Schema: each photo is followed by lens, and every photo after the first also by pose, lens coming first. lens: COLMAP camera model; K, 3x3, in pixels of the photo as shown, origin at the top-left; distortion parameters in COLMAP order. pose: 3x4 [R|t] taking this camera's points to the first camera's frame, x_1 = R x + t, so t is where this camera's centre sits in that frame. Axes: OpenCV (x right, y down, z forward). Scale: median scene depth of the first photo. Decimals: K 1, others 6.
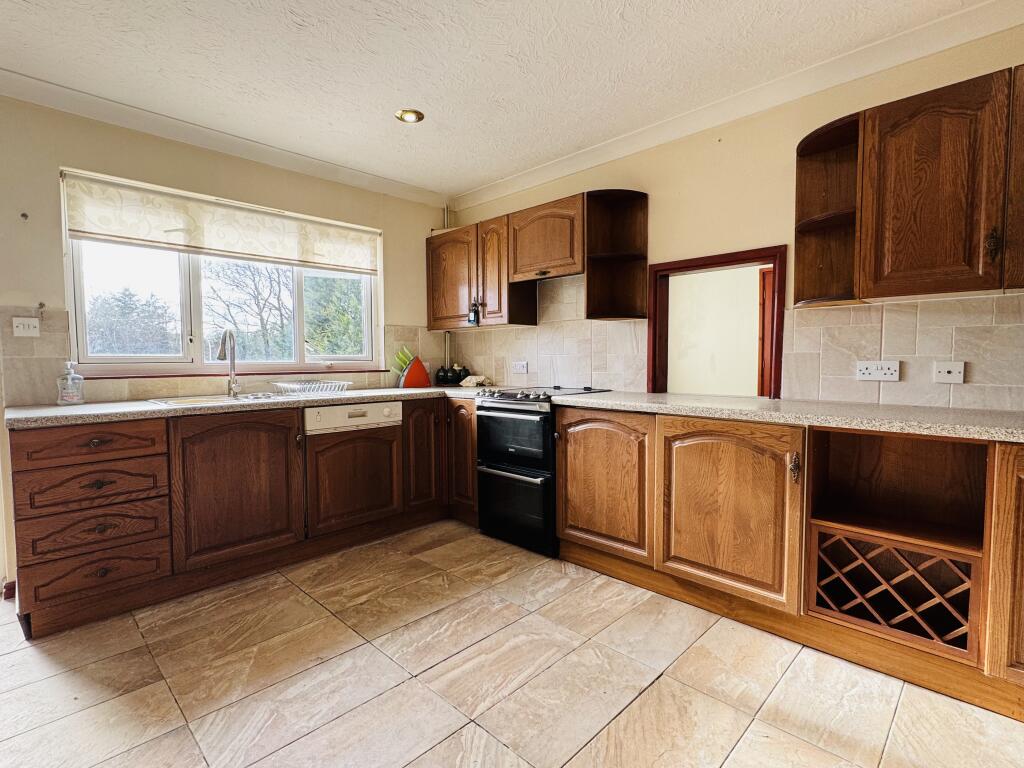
lens RADIAL K [[503.5, 0, 510.4], [0, 503.5, 383.4], [0, 0, 1]] dist [0.005453, 0.001528]
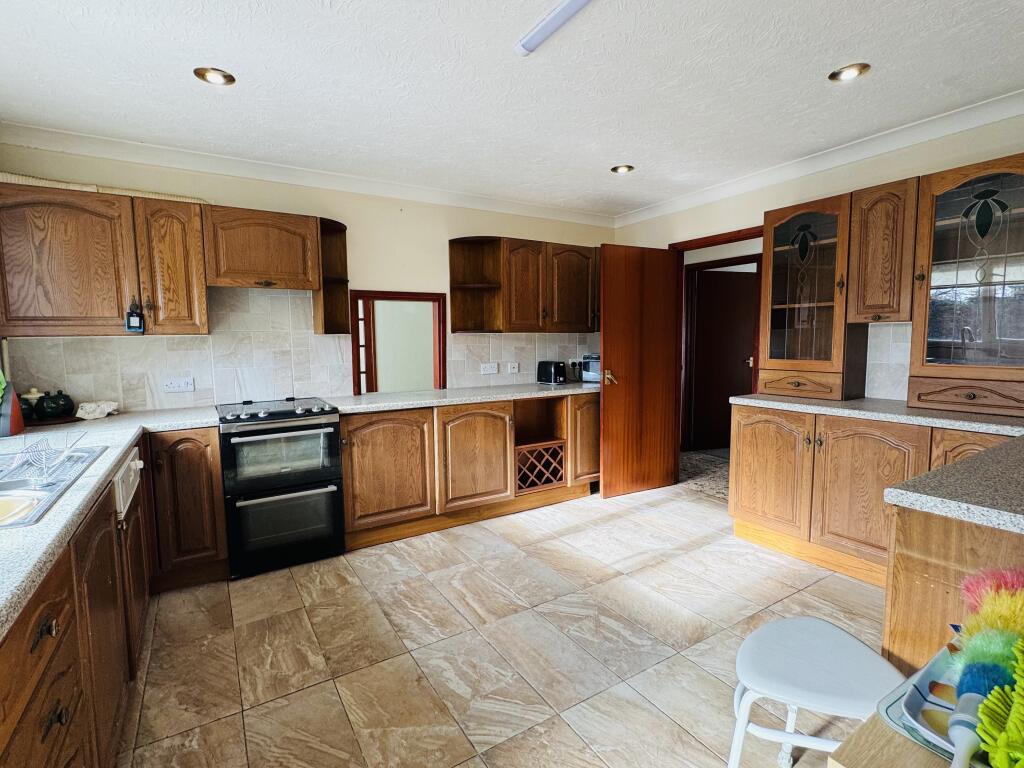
lens RADIAL K [[503.5, 0, 512.2], [0, 503.5, 385.4], [0, 0, 1]] dist [0.005453, 0.001528]
pose [[0.230779, -0.087783, 0.969038, -0.999241], [0.062418, 0.995206, 0.075288, -0.090407], [-0.971002, 0.043110, 0.235152, 0.428667]]
